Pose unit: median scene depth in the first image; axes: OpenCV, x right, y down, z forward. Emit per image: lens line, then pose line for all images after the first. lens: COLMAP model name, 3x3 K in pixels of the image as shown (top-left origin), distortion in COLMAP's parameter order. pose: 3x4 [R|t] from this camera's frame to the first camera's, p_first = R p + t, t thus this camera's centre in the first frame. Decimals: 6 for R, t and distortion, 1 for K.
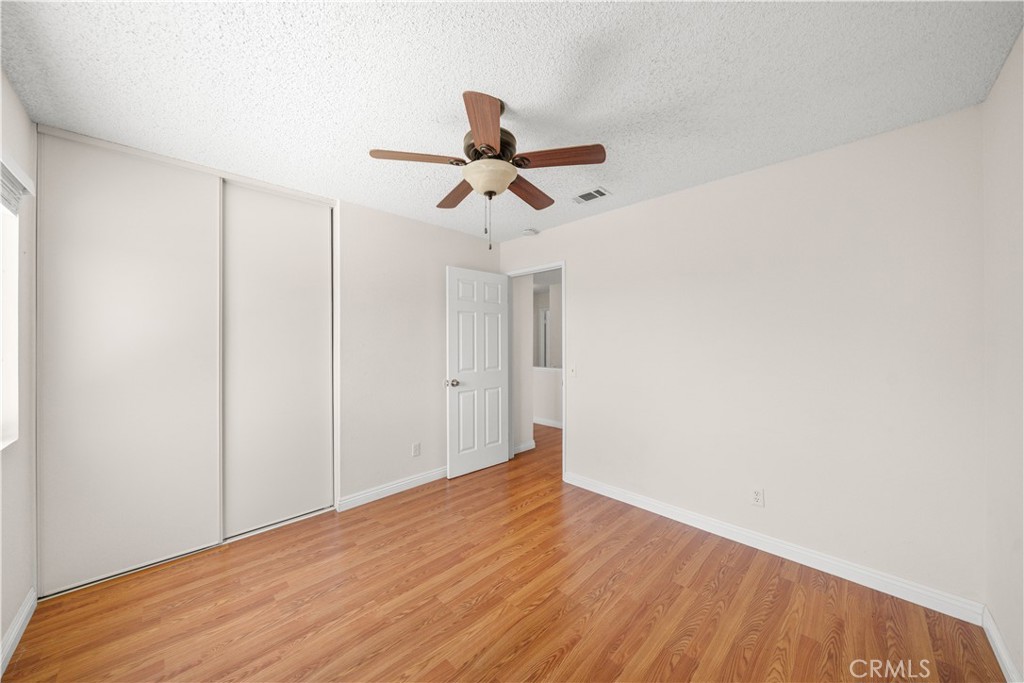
lens RADIAL K [[354.5, 0, 510.1], [0, 354.5, 340.7], [0, 0, 1]] dist [-0.001726, -0.000119]
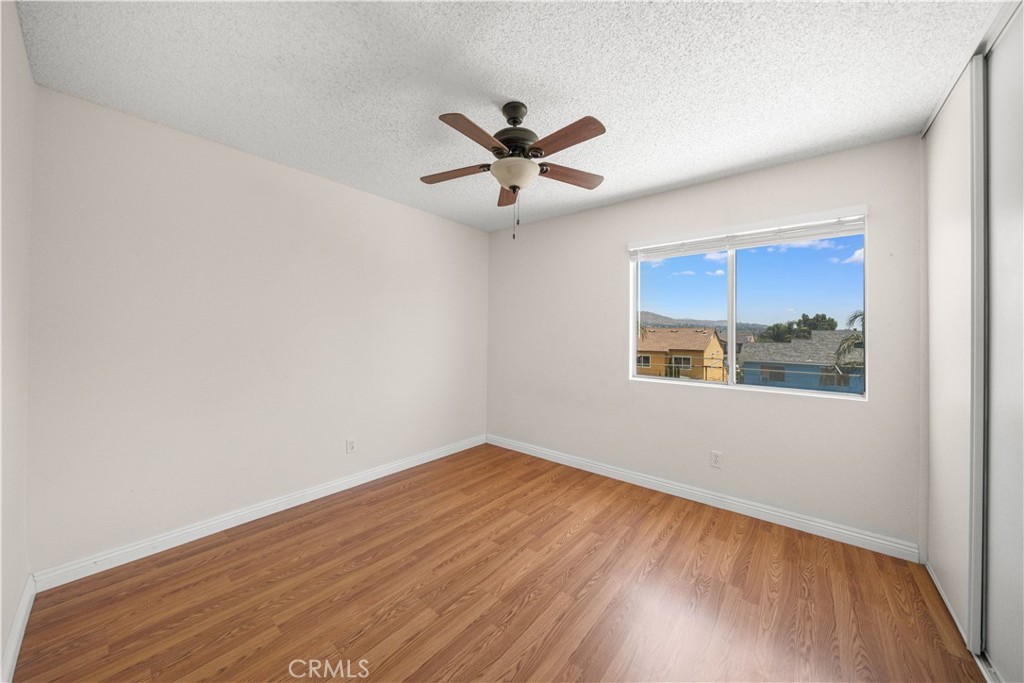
lens RADIAL K [[361.0, 0, 509.5], [0, 361.0, 338.7], [0, 0, 1]] dist [-0.003266, -0.000326]
pose [[-0.995448, -0.007362, -0.095021, 0.057969], [-0.008450, 0.999903, 0.011047, 0.038585], [0.094930, 0.011800, -0.995414, 2.037356]]
